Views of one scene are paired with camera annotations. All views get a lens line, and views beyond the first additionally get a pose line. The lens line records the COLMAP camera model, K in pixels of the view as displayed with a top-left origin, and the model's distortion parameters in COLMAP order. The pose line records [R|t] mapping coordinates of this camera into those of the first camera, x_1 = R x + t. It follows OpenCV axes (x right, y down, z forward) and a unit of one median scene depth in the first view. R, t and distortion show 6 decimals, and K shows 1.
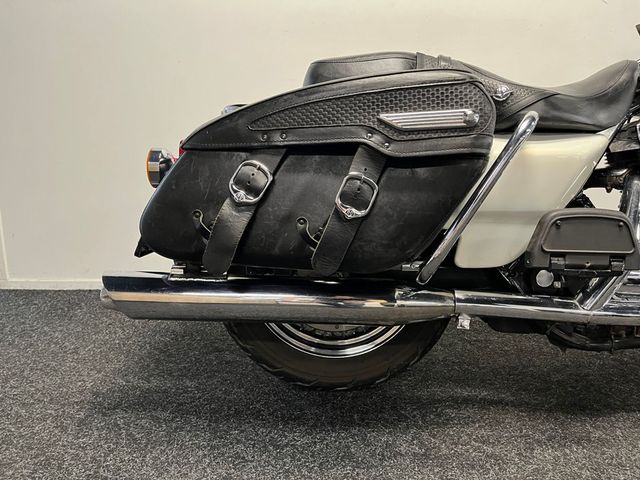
lens RADIAL K [[475.2, 0, 320.0], [0, 475.2, 240.0], [0, 0, 1]] dist [0.079142, -0.107807]
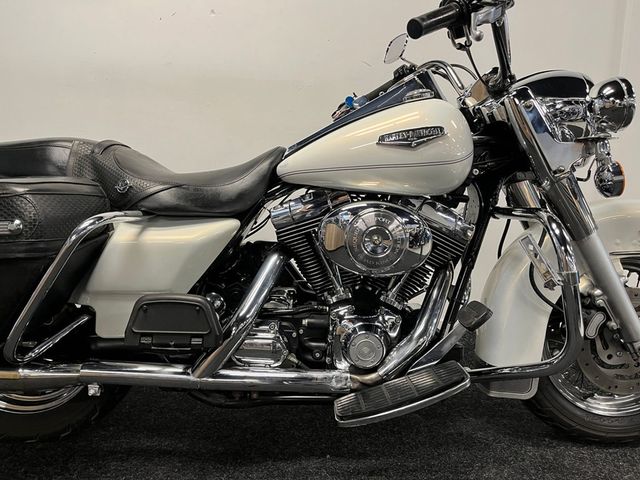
lens RADIAL K [[475.2, 0, 320.0], [0, 475.2, 240.0], [0, 0, 1]] dist [0.079142, -0.107807]
pose [[0.998678, 0.005516, 0.051100, 0.759961], [-0.005579, 0.999984, 0.001089, -0.178003], [-0.051093, -0.001372, 0.998693, -0.141543]]
